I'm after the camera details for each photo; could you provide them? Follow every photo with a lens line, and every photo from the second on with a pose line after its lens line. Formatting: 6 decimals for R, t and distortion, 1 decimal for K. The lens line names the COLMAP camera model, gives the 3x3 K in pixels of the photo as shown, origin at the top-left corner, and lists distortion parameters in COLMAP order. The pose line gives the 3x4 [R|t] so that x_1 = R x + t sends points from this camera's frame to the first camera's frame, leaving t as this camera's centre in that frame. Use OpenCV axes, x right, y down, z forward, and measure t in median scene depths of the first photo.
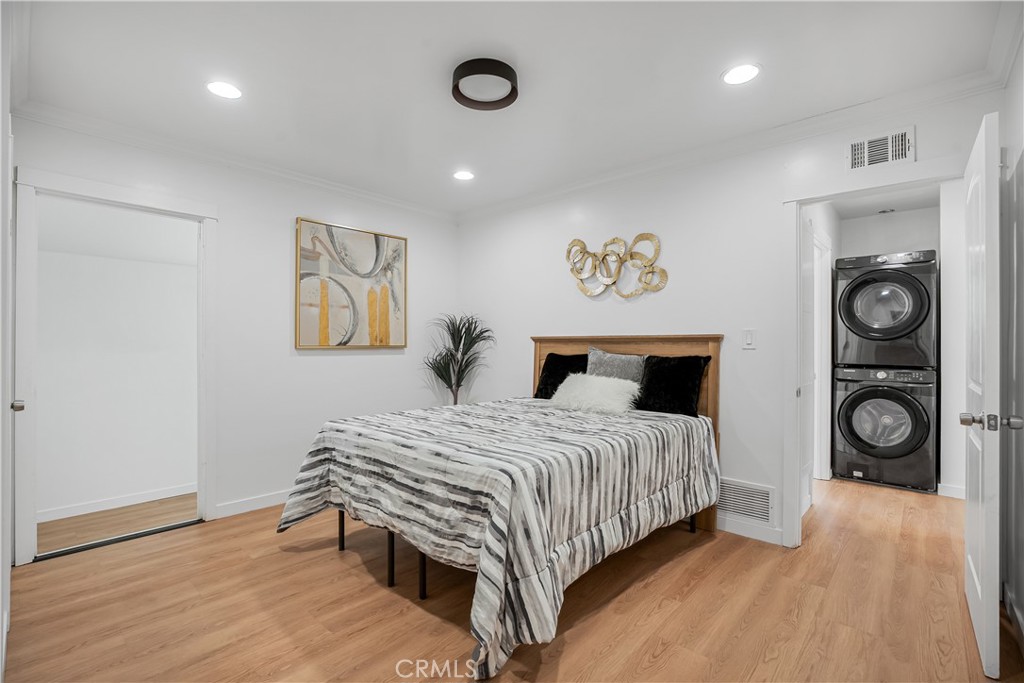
lens RADIAL K [[471.0, 0, 508.2], [0, 471.0, 347.6], [0, 0, 1]] dist [-0.037631, 0.013149]
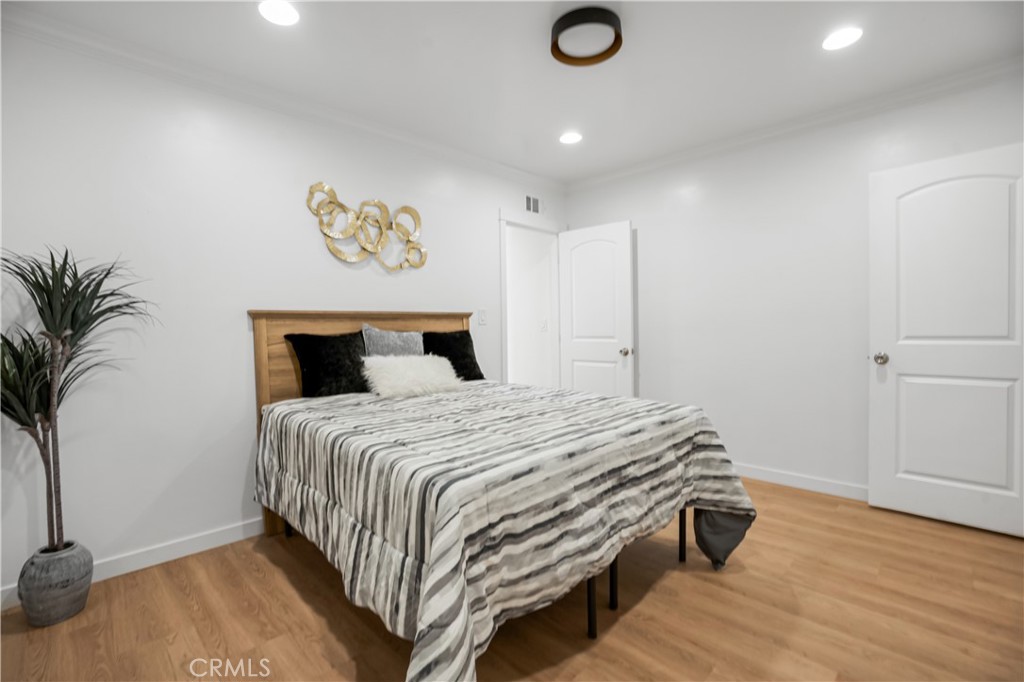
lens RADIAL K [[471.0, 0, 508.2], [0, 471.0, 347.1], [0, 0, 1]] dist [-0.037631, 0.013149]
pose [[0.032012, -0.046239, 0.998417, -0.813608], [0.023379, 0.998691, 0.045502, 0.008708], [-0.999214, 0.021885, 0.033051, 0.914766]]
